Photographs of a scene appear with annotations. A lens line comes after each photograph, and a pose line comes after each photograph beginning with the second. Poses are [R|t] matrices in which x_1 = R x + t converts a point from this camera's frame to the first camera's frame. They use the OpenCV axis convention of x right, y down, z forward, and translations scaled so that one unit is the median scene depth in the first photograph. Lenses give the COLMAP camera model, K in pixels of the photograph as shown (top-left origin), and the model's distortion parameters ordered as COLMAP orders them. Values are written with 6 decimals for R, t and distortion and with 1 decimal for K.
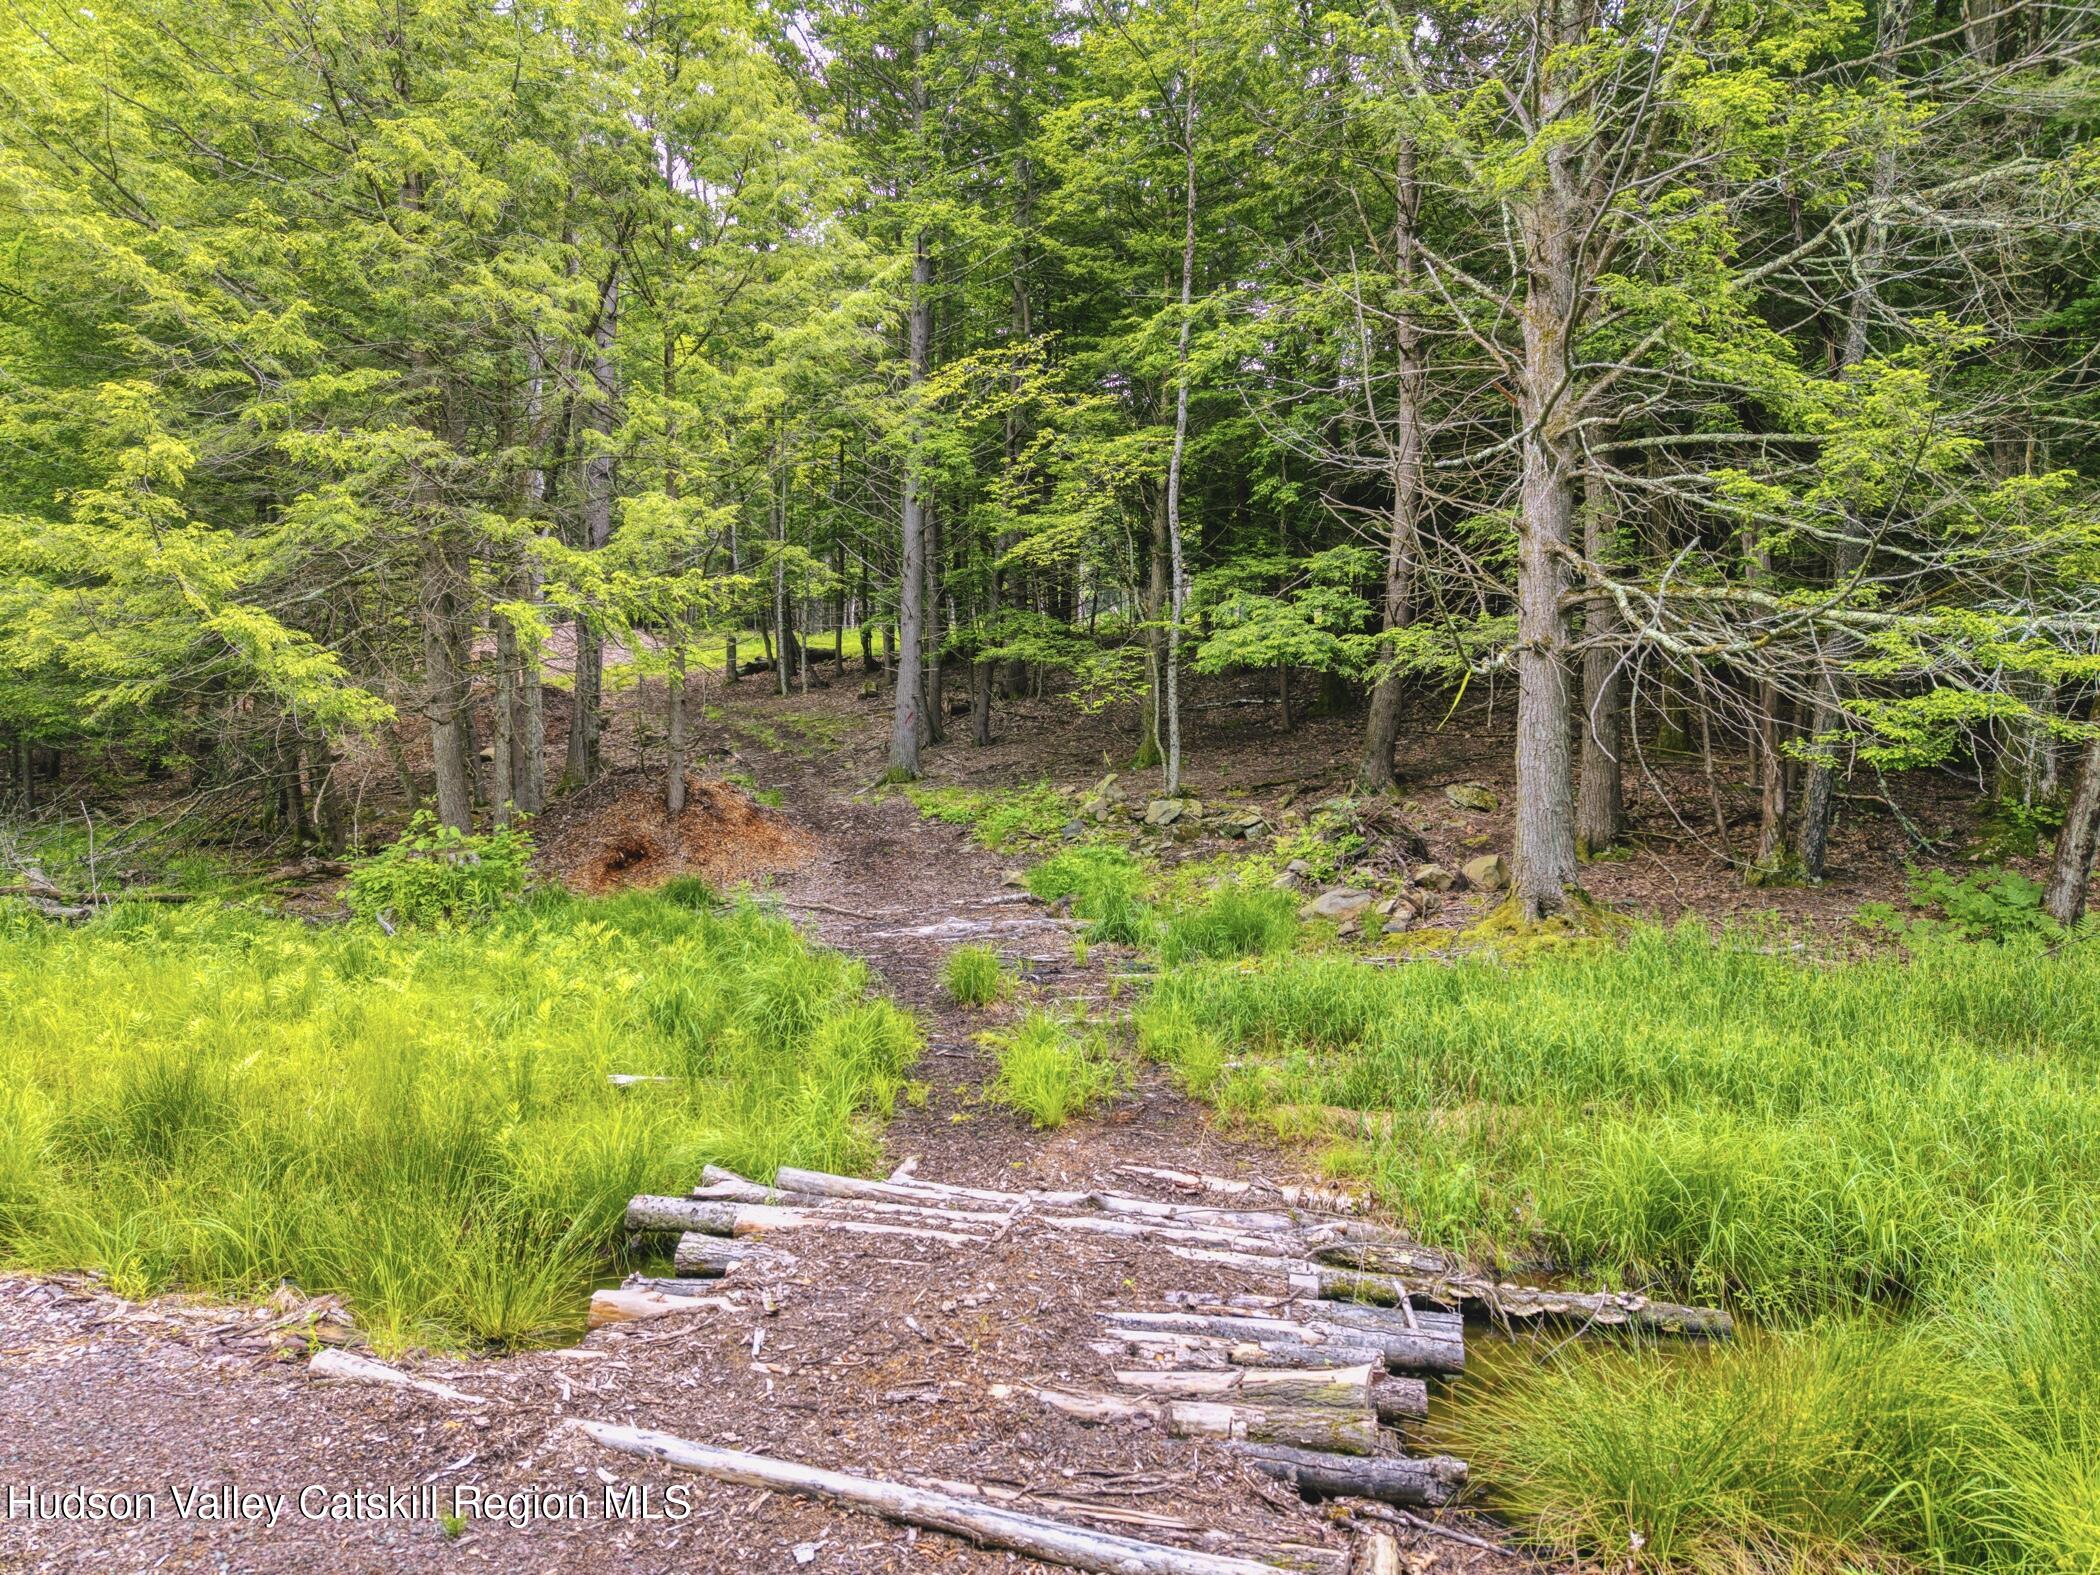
lens RADIAL K [[1358.8, 0, 1020.6], [0, 1358.8, 798.1], [0, 0, 1]] dist [0.167924, -0.298272]
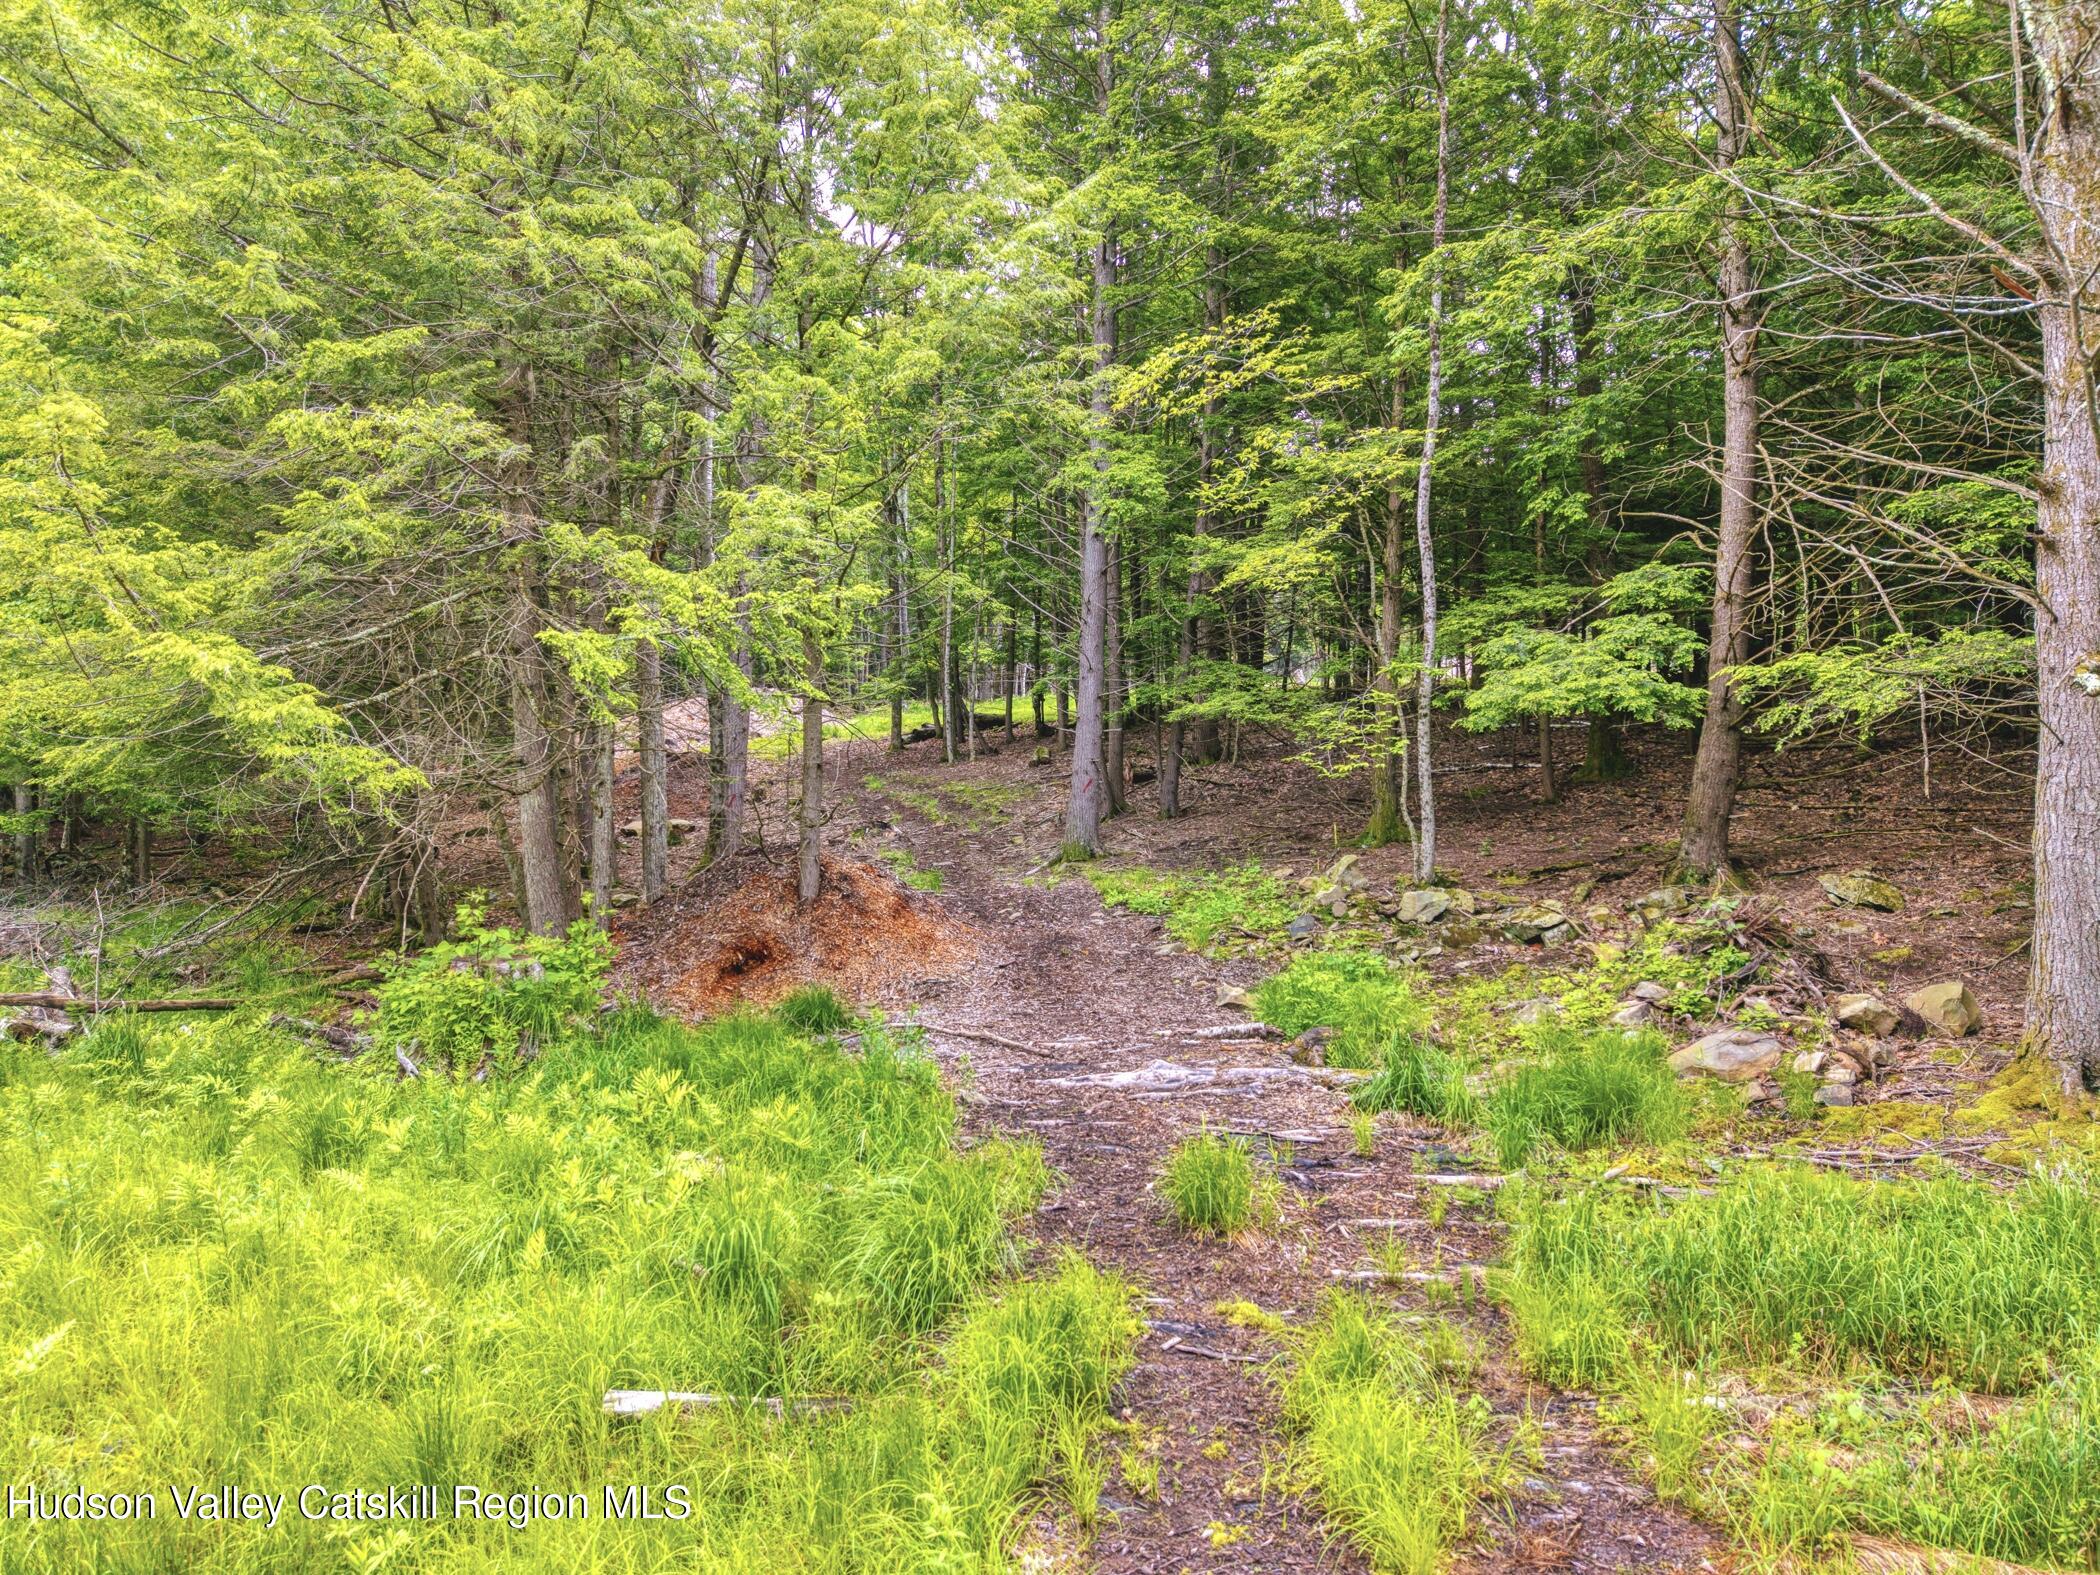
lens RADIAL K [[1416.0, 0, 1041.3], [0, 1416.0, 792.3], [0, 0, 1]] dist [0.040952, -0.053395]
pose [[0.994002, -0.002013, -0.109343, -0.023852], [-0.004094, 0.998445, -0.055597, -0.009258], [0.109285, 0.055711, 0.992448, 0.191991]]
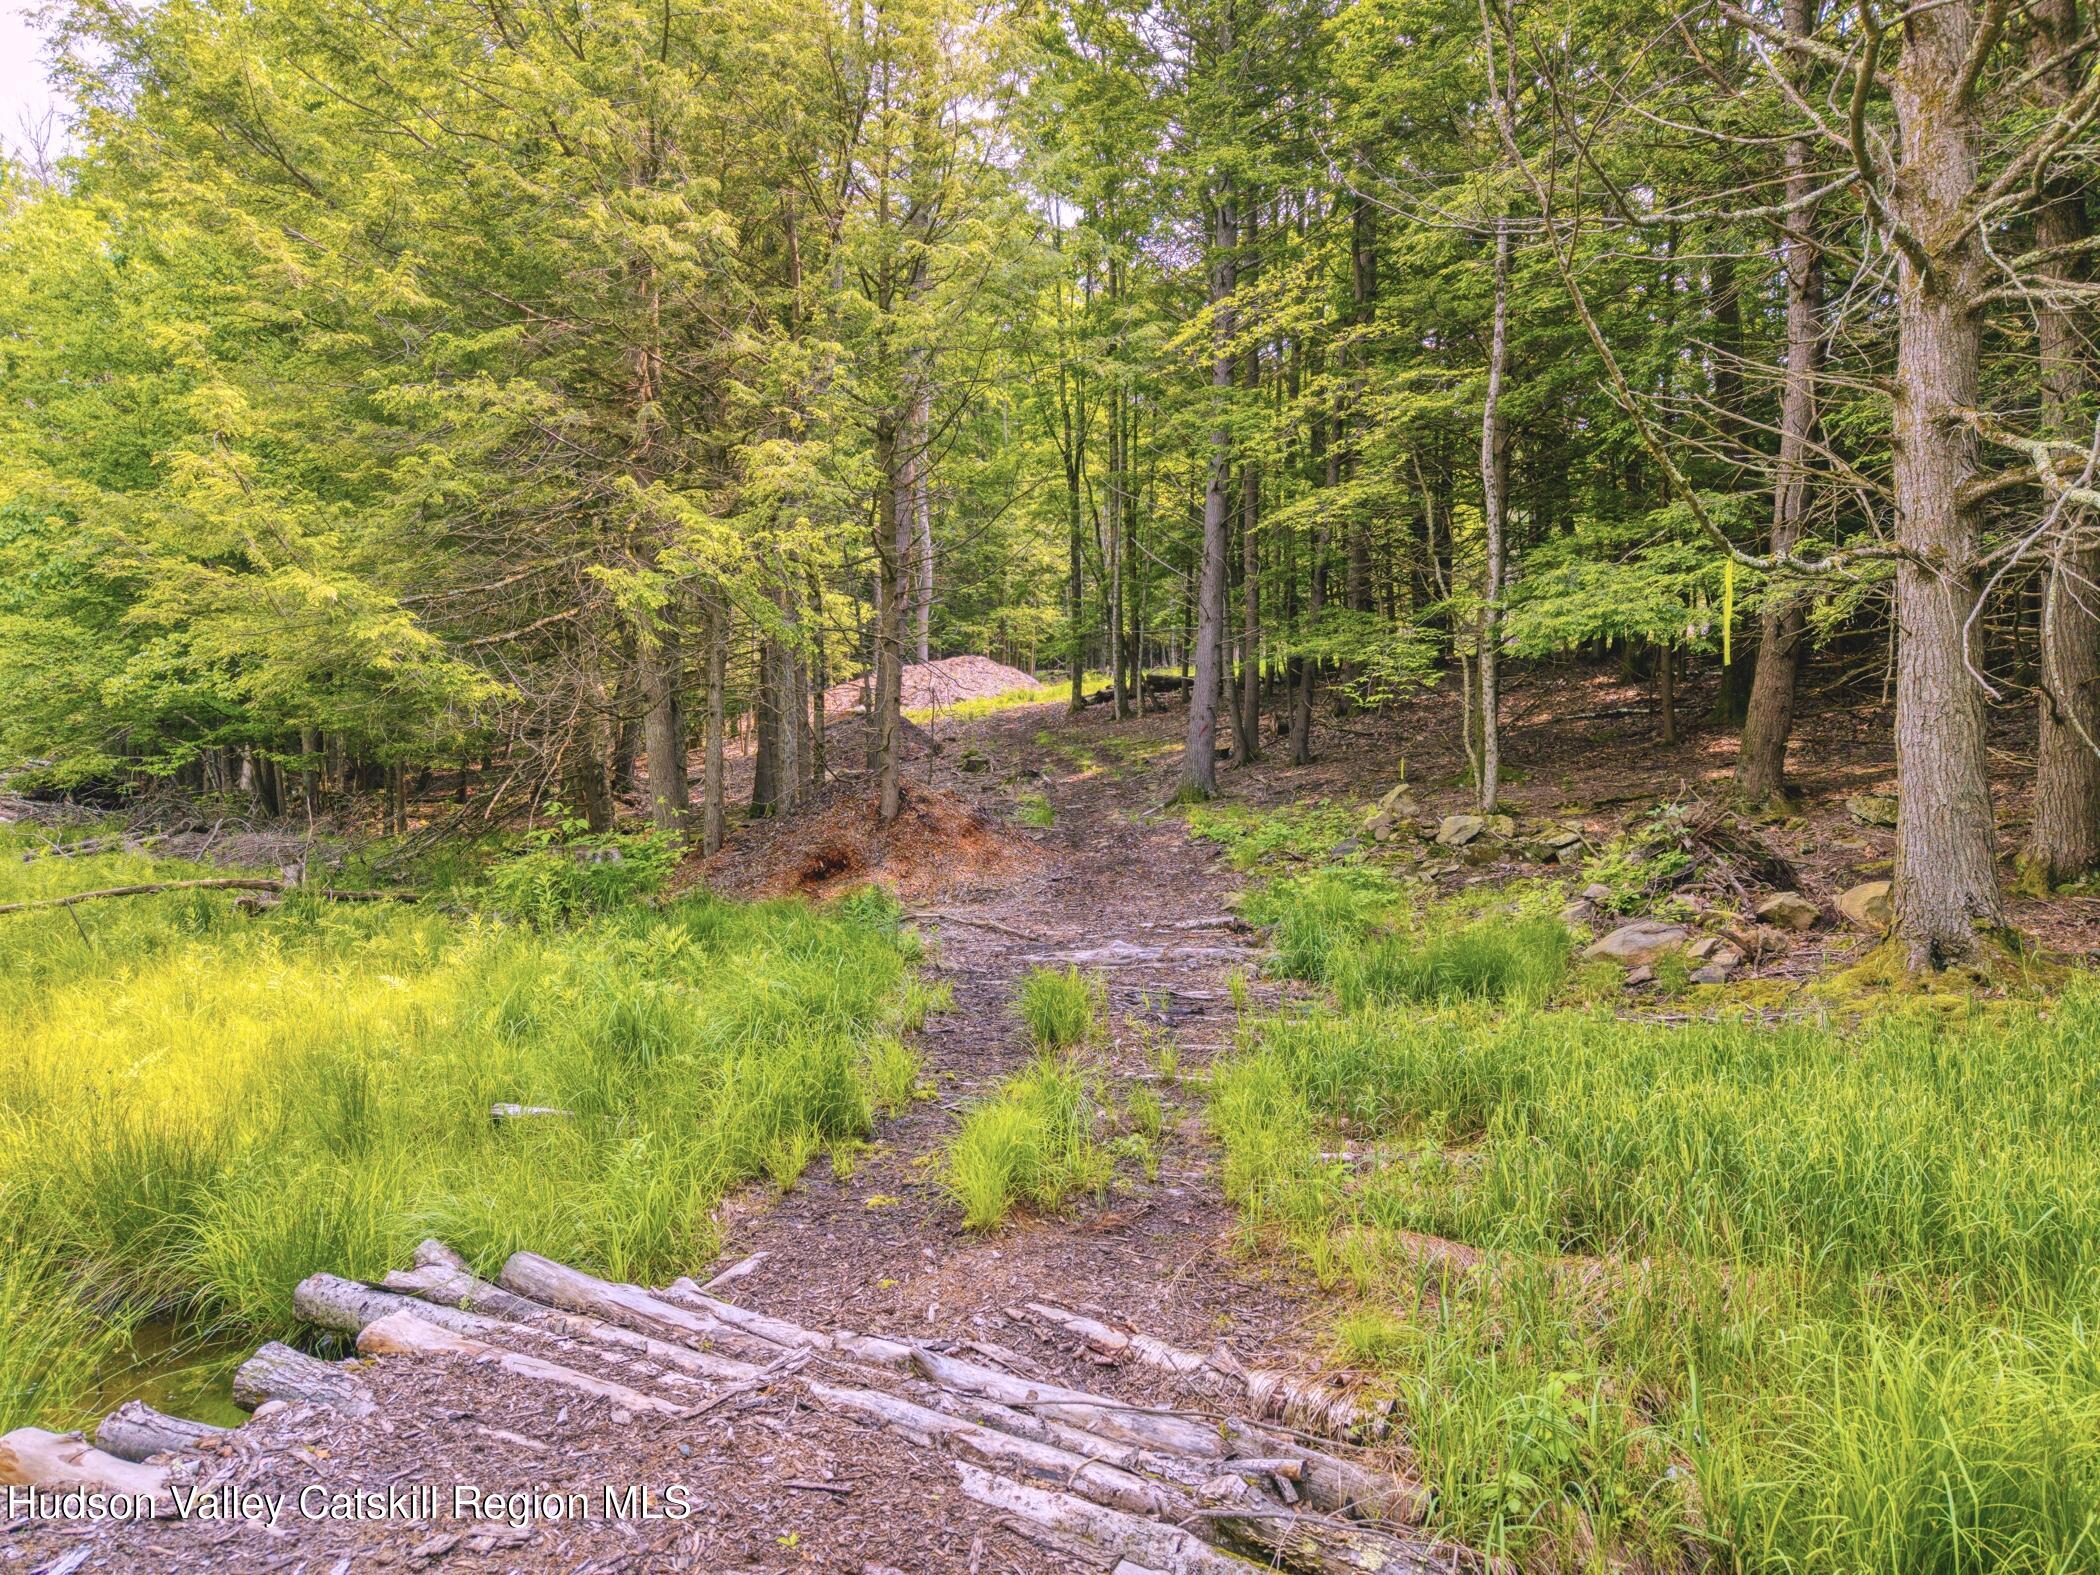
lens RADIAL K [[1399.7, 0, 1015.8], [0, 1399.7, 788.1], [0, 0, 1]] dist [0.026234, -0.004096]
pose [[0.957773, 0.006544, -0.287451, 0.100431], [-0.017488, 0.999216, -0.035522, 0.021494], [0.286993, 0.039049, 0.957136, 0.147524]]
